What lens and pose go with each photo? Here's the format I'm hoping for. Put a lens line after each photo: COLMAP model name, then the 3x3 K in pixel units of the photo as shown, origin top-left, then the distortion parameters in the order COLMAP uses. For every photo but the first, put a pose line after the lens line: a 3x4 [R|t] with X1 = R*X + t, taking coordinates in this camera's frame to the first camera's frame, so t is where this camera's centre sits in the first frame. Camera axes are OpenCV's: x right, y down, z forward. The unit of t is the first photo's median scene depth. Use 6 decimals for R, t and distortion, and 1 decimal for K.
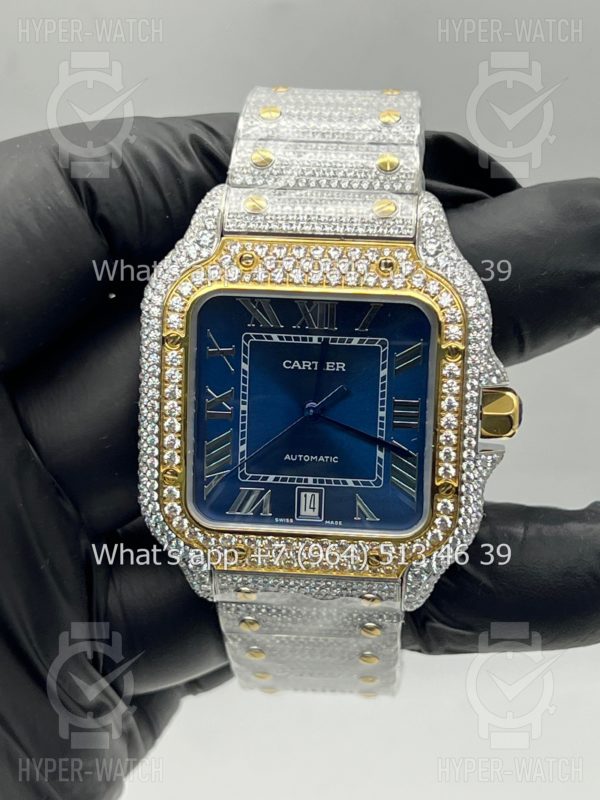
lens RADIAL K [[1932.6, 0, 294.4], [0, 1932.6, 400.2], [0, 0, 1]] dist [0.184194, 0.000000]
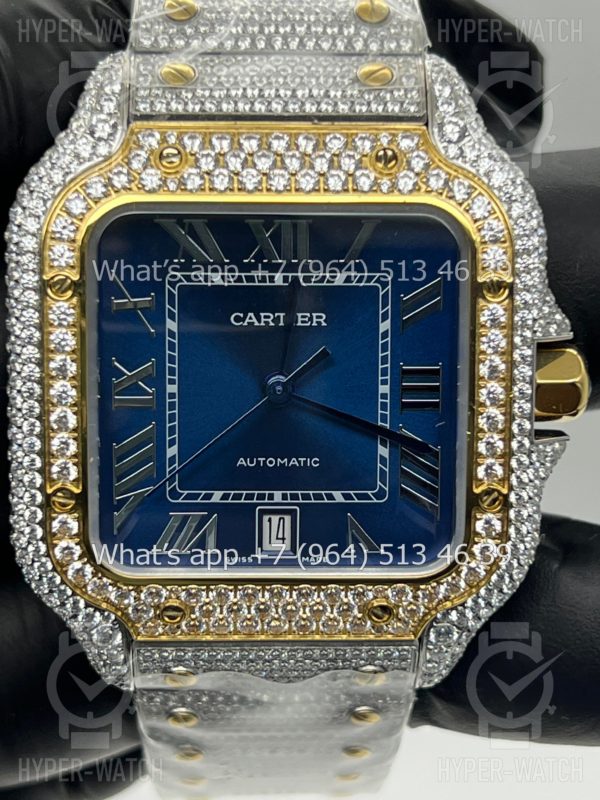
lens RADIAL K [[1932.6, 0, 298.2], [0, 1932.6, 400.6], [0, 0, 1]] dist [0.184194, 0.000000]
pose [[0.992859, -0.040584, 0.112181, -0.057435], [0.043938, 0.998653, -0.027588, 0.027832], [-0.110910, 0.032320, 0.993305, 0.352338]]
